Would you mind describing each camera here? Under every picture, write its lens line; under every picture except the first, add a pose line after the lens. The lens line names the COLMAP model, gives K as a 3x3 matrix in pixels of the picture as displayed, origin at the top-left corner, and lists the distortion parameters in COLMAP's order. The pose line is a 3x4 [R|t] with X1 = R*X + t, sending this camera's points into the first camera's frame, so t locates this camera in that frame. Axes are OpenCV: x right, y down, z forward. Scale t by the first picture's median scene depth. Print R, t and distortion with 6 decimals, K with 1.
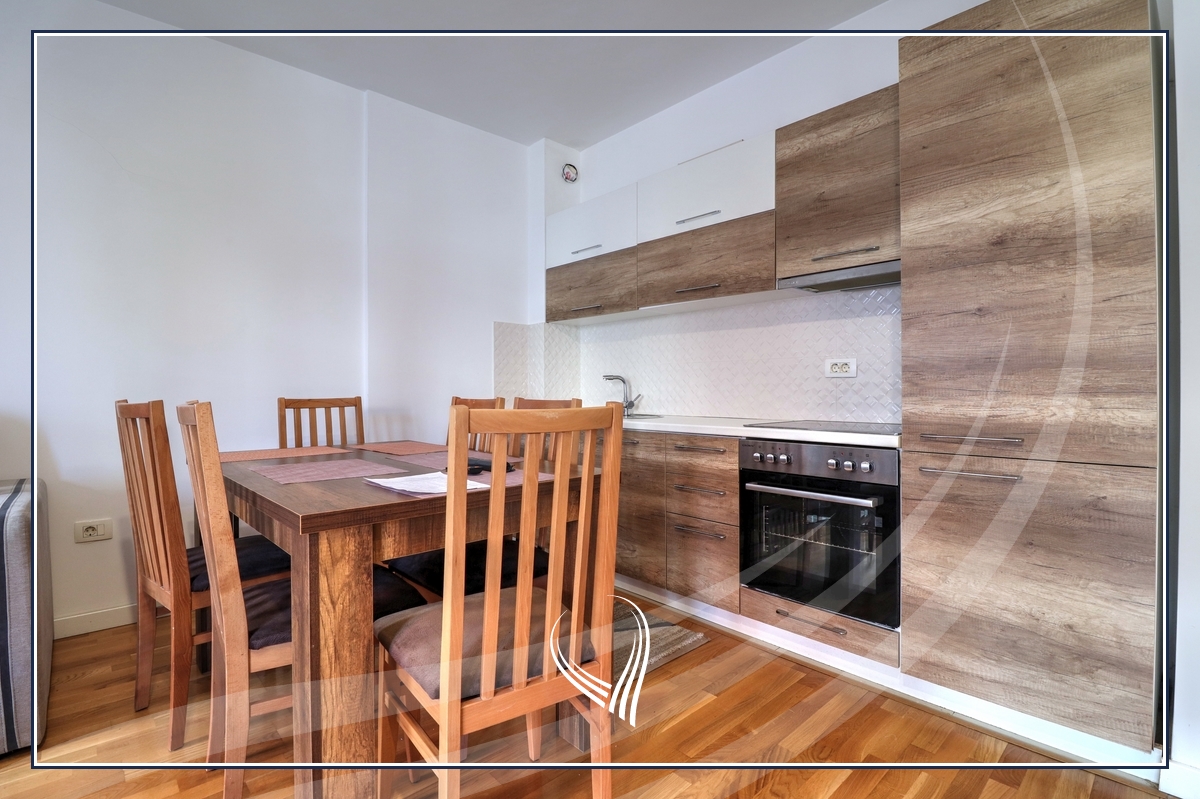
lens RADIAL K [[567.8, 0, 598.2], [0, 567.8, 390.2], [0, 0, 1]] dist [0.001084, -0.008805]
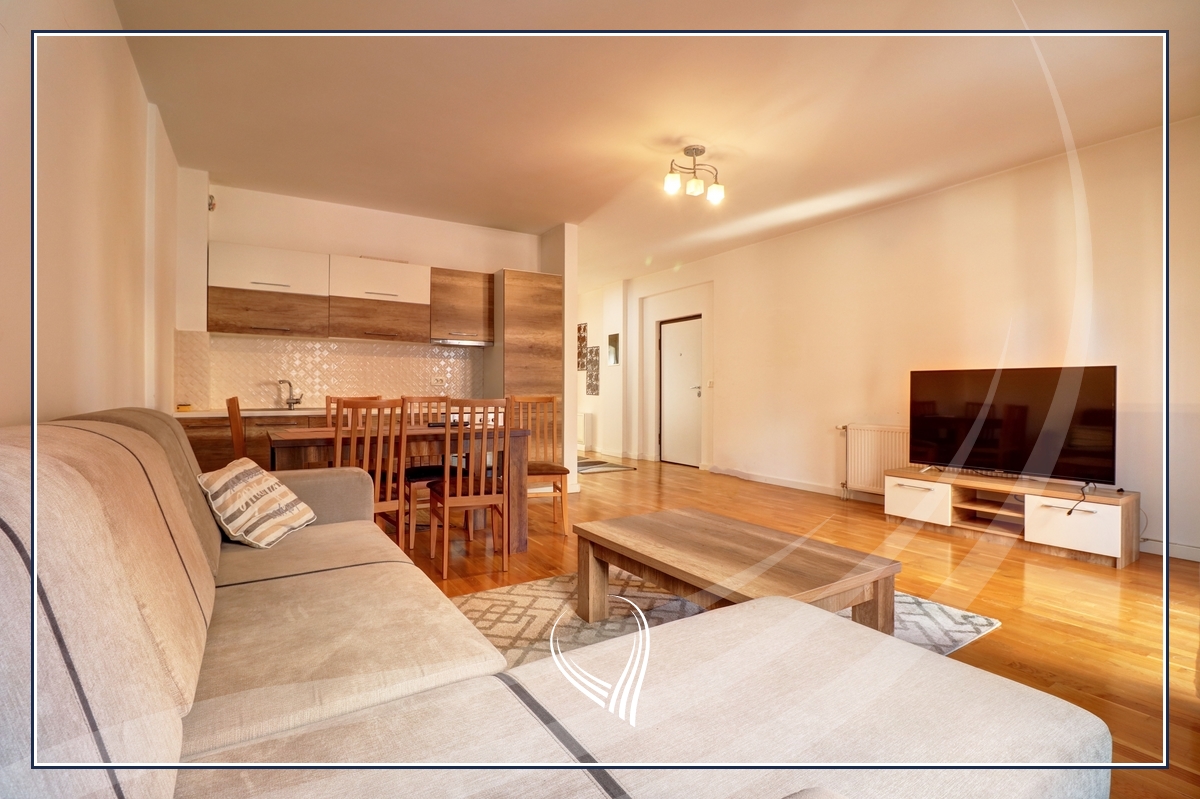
lens RADIAL K [[567.8, 0, 598.2], [0, 567.8, 390.2], [0, 0, 1]] dist [0.001084, -0.008805]
pose [[0.191500, 0.006805, 0.981469, -1.494969], [-0.005311, 0.999969, -0.005897, 0.004671], [-0.981478, -0.004083, 0.191530, -0.012499]]
